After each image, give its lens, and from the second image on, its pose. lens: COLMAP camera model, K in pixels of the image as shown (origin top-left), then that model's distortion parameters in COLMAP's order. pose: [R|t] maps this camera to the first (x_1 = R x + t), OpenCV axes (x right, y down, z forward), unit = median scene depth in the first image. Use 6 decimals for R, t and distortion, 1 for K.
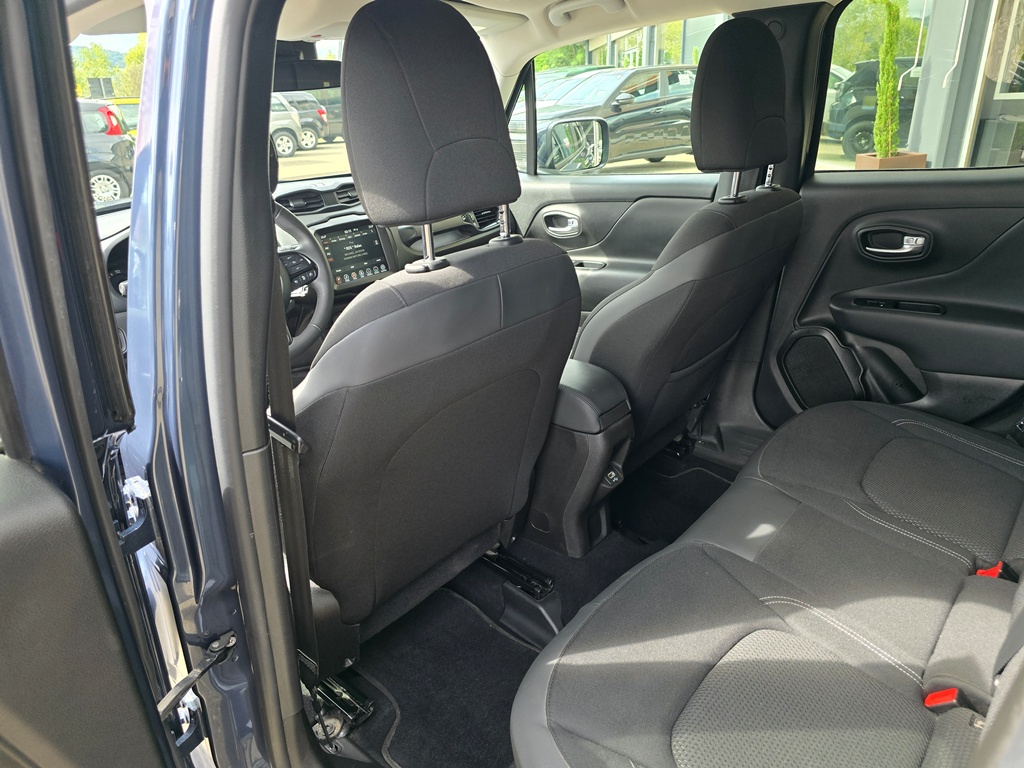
lens RADIAL K [[675.9, 0, 512.0], [0, 675.9, 384.0], [0, 0, 1]] dist [0.072421, -0.076338]
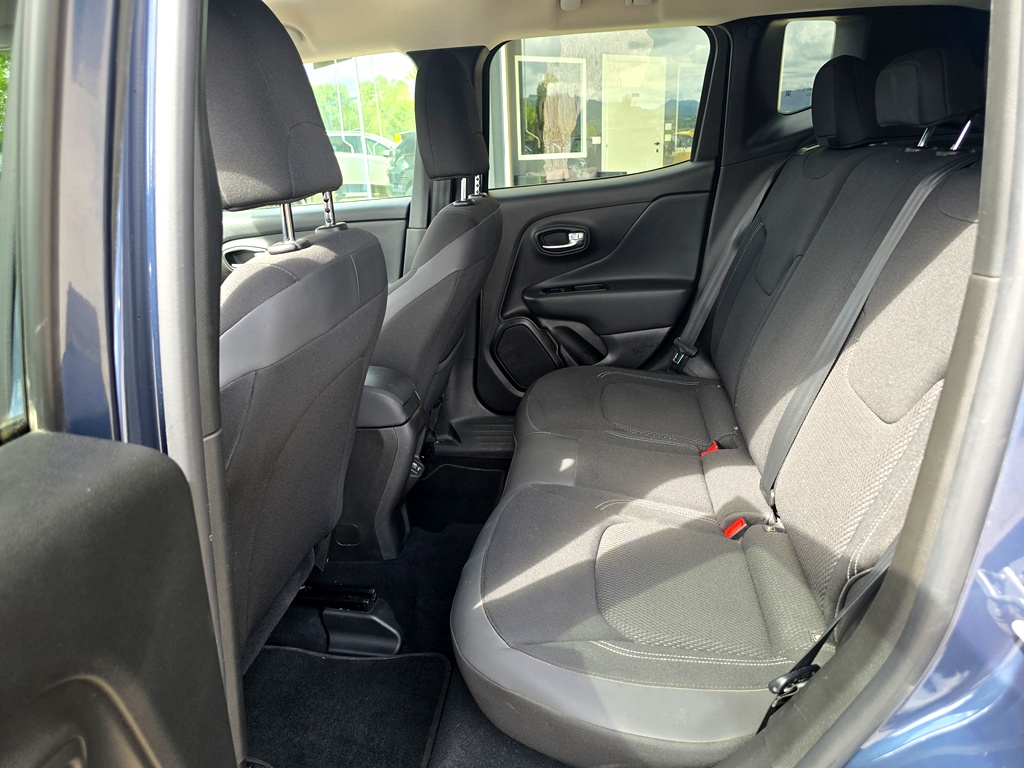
lens RADIAL K [[675.9, 0, 512.0], [0, 675.9, 384.0], [0, 0, 1]] dist [0.072421, -0.076338]
pose [[0.839735, -0.180171, 0.512234, -0.218336], [0.221874, 0.974853, -0.020840, 0.061131], [-0.495598, 0.131152, 0.858593, 0.011278]]
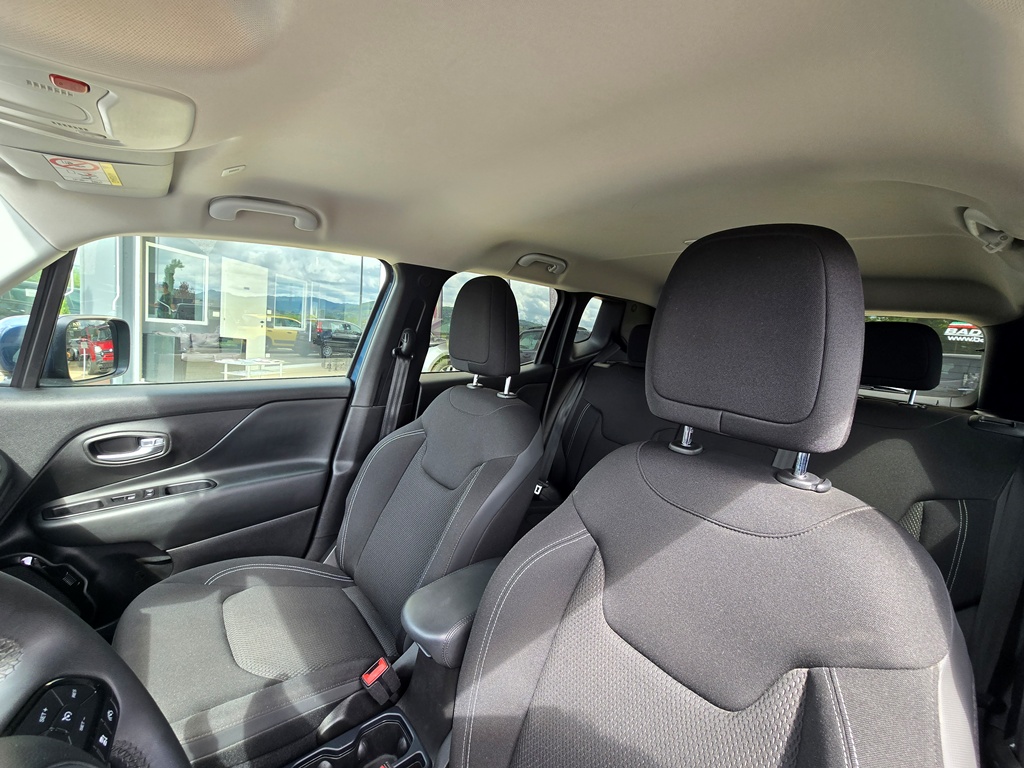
lens RADIAL K [[413.6, 0, 512.0], [0, 413.6, 384.0], [0, 0, 1]] dist [-0.000051, -0.000022]
pose [[0.174881, -0.059904, 0.982765, -0.444191], [0.297245, 0.954786, 0.005305, -0.268876], [-0.938649, 0.291194, 0.184781, 0.750899]]
